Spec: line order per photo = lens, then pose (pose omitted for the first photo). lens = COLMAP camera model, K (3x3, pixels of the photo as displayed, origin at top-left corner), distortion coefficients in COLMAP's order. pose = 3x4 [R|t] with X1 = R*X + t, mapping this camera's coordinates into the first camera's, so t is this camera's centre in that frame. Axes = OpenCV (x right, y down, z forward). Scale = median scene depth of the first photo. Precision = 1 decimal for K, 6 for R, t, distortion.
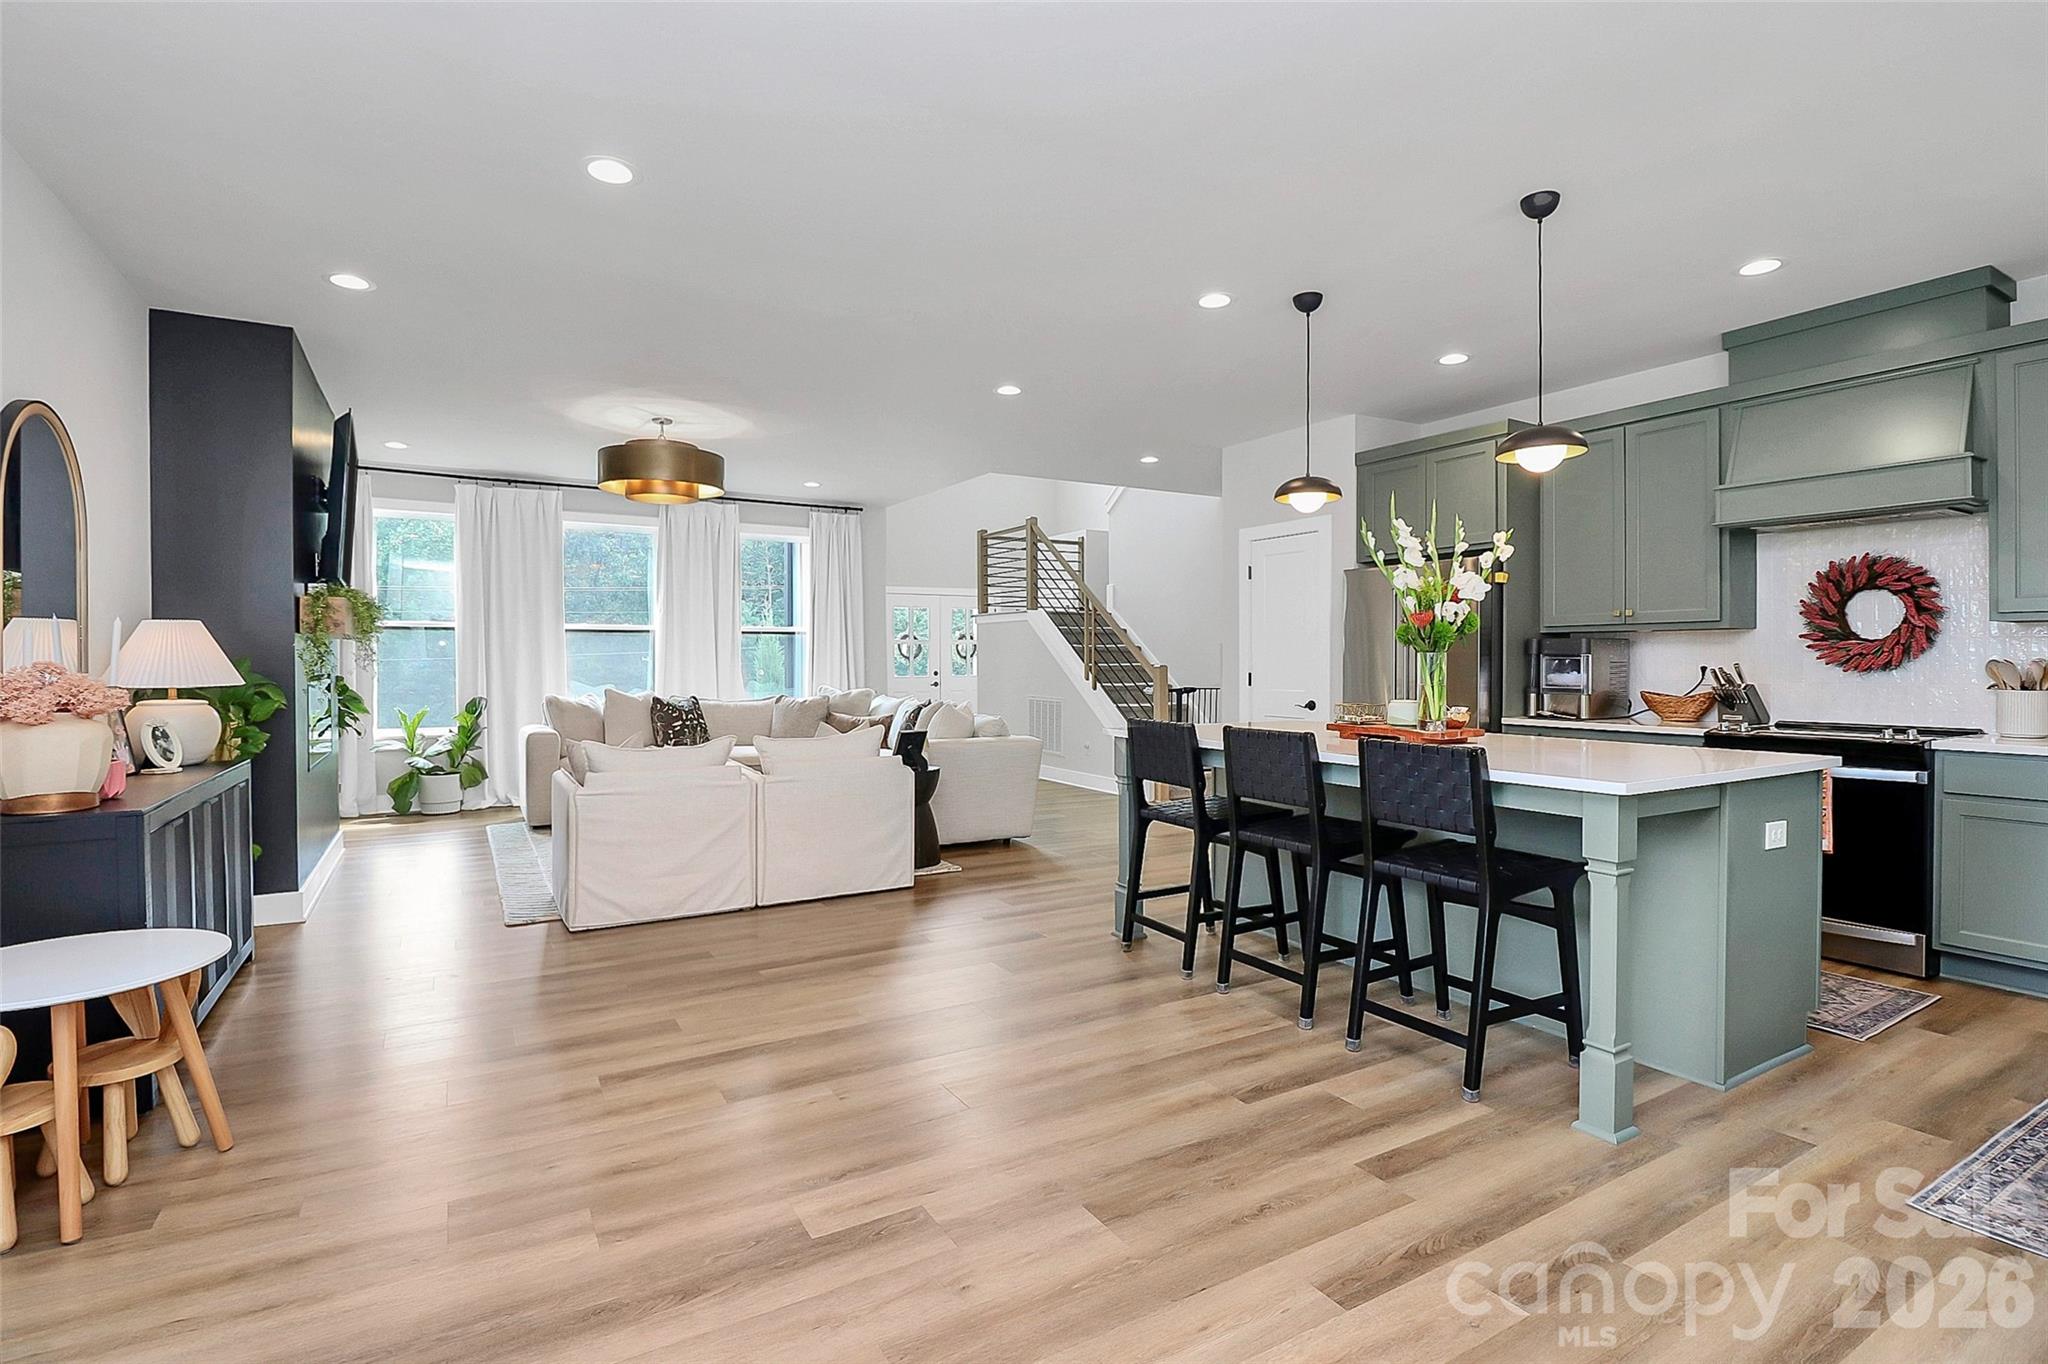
lens RADIAL K [[972.4, 0, 1007.0], [0, 972.4, 665.3], [0, 0, 1]] dist [-0.002058, -0.010340]
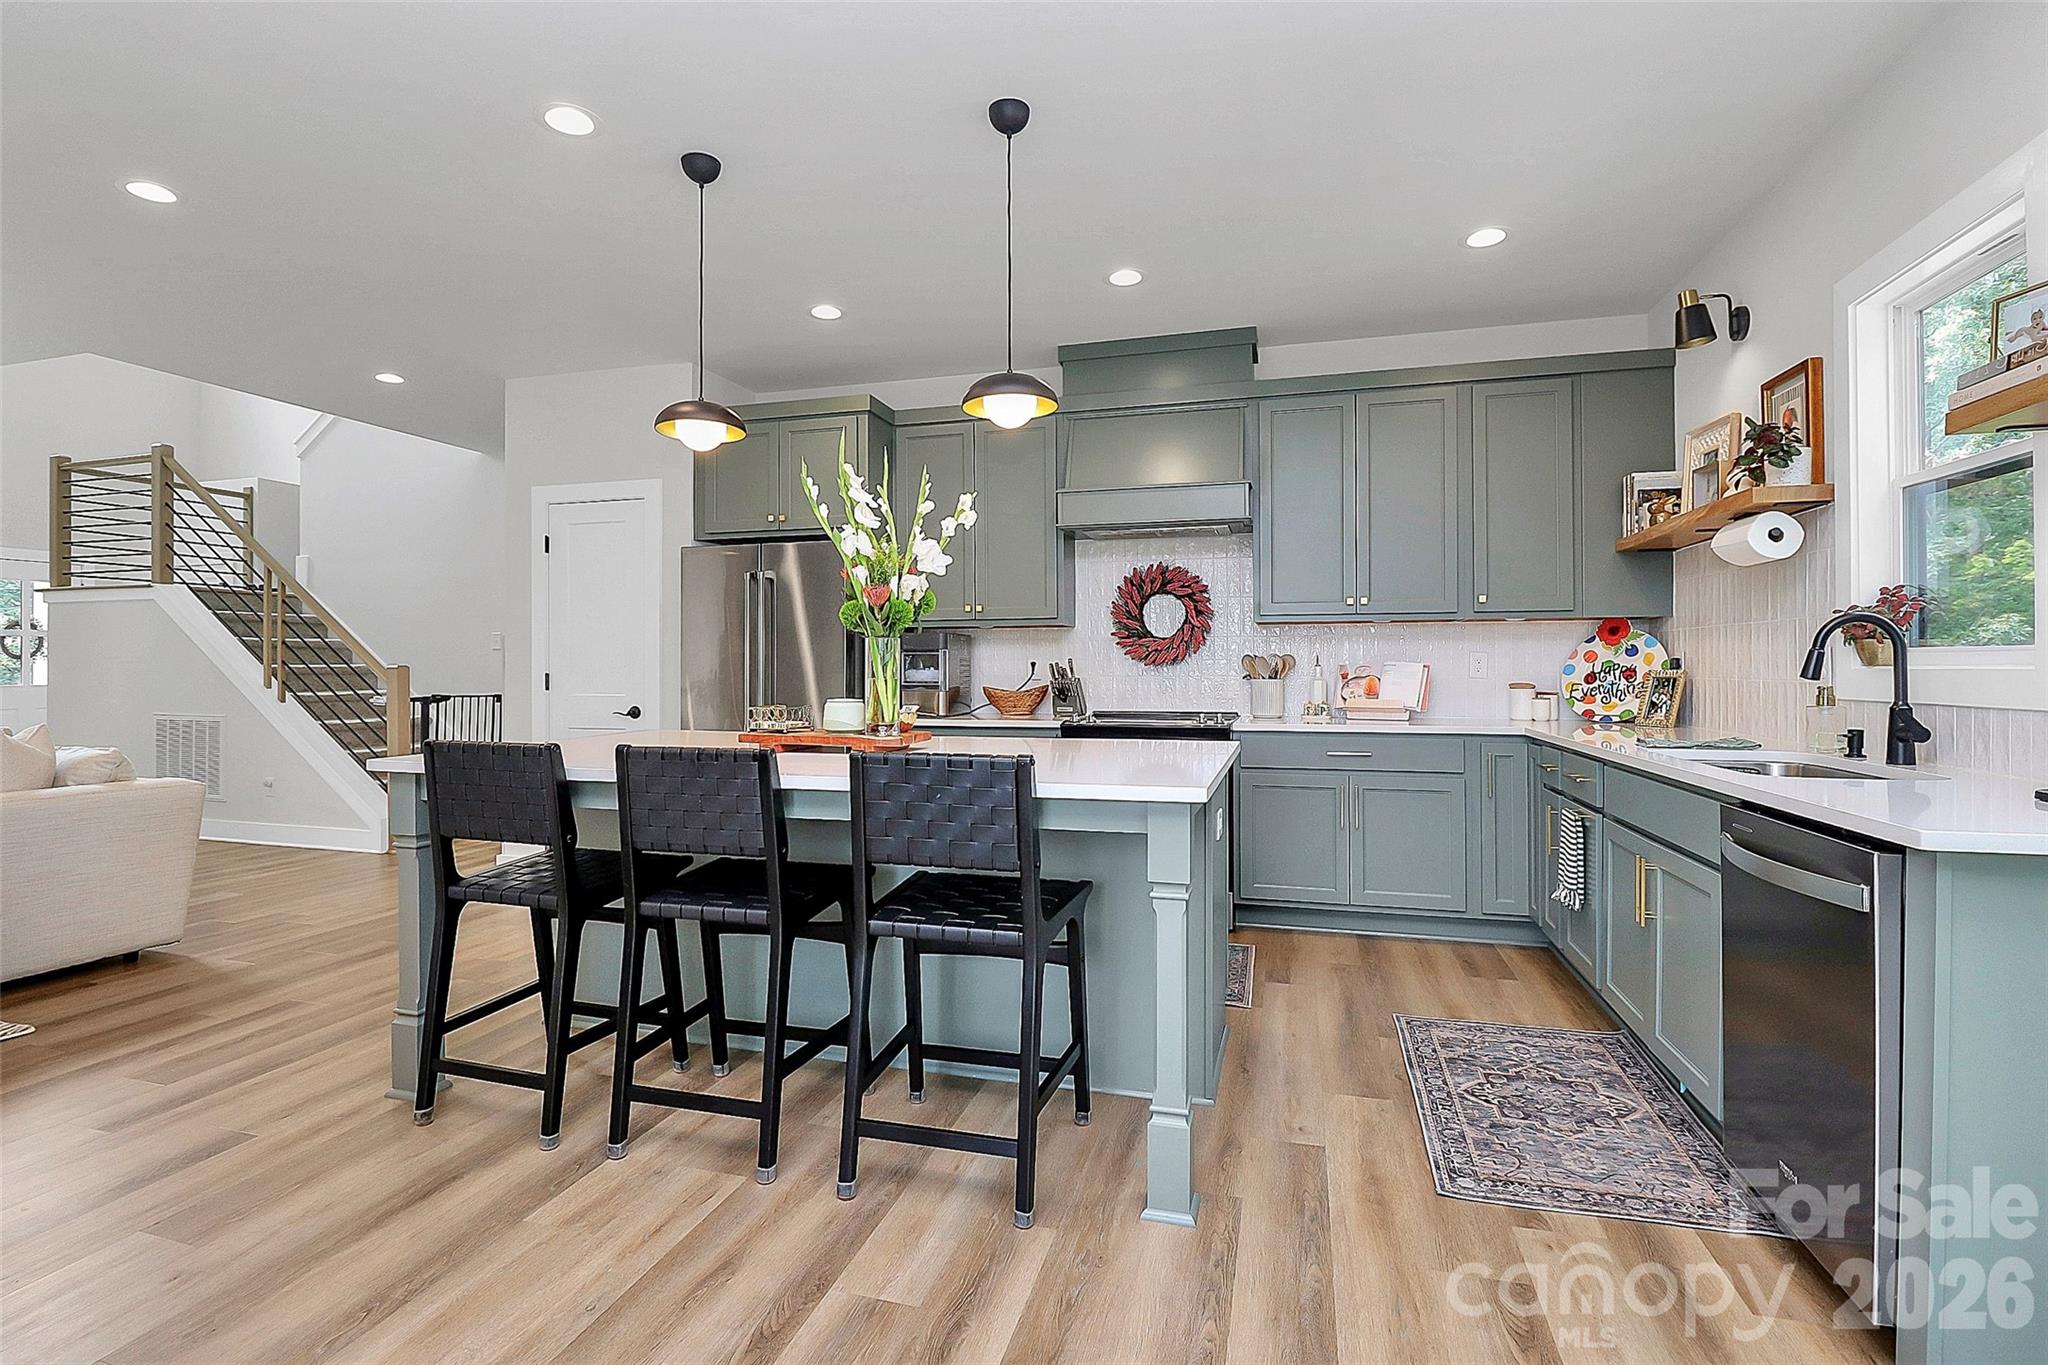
lens RADIAL K [[972.4, 0, 1019.4], [0, 972.4, 661.2], [0, 0, 1]] dist [-0.002058, -0.010340]
pose [[0.717267, 0.002443, 0.696794, -0.032099], [0.005525, 0.999942, -0.009193, 0.011564], [-0.696777, 0.010444, 0.717212, 0.296056]]
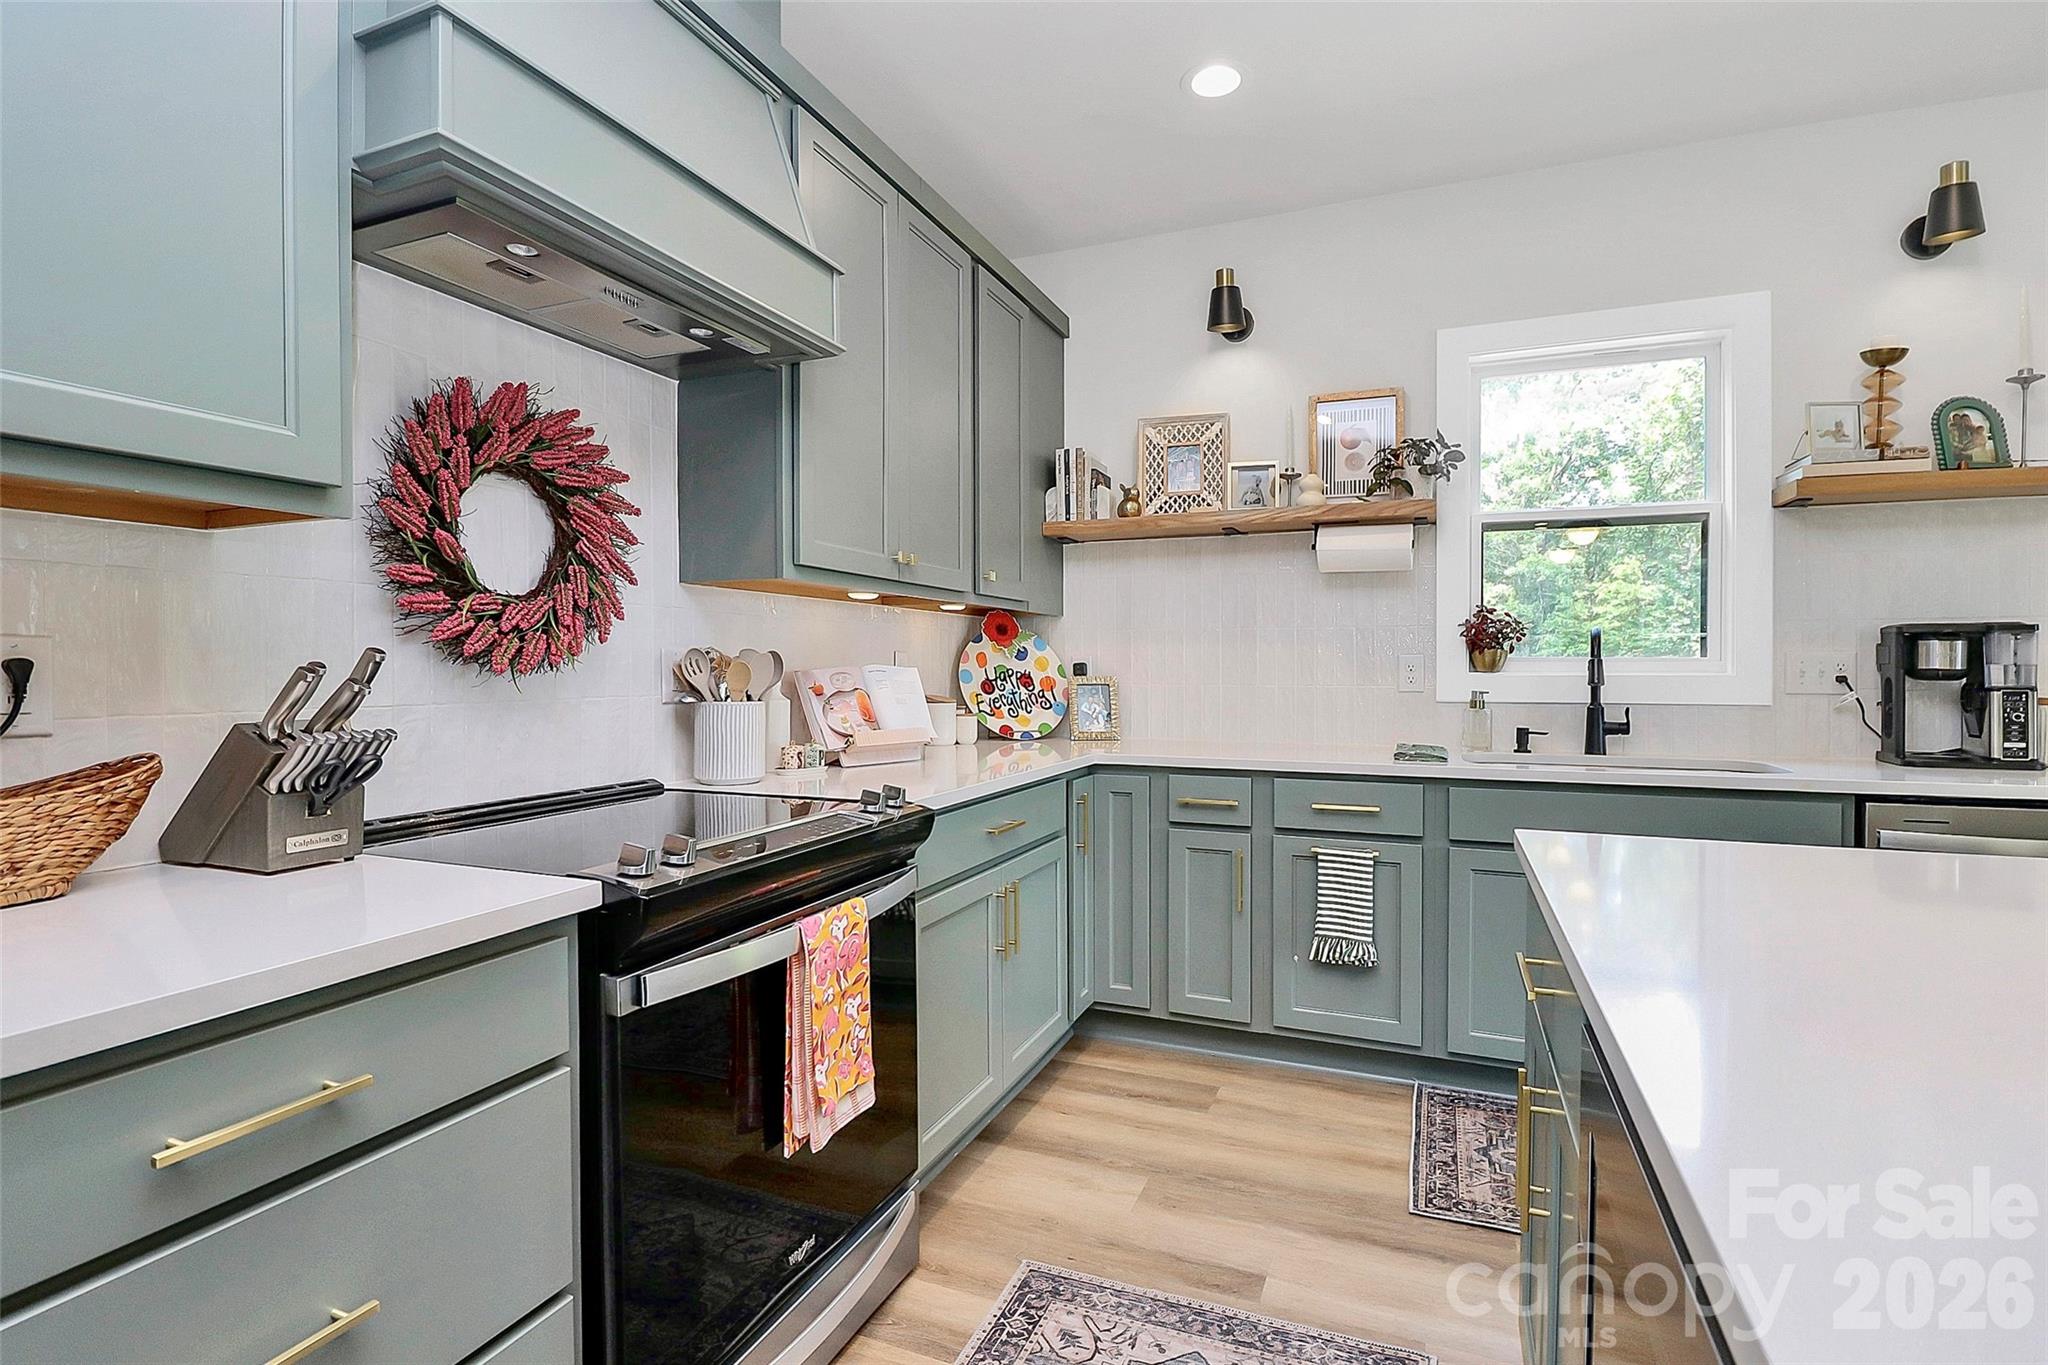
lens RADIAL K [[972.4, 0, 1018.4], [0, 972.4, 672.4], [0, 0, 1]] dist [-0.002058, -0.010340]
pose [[-0.609722, -0.004450, 0.792603, 0.446089], [0.003481, 0.999960, 0.008292, 0.004412], [-0.792607, 0.007815, -0.609682, 1.105716]]
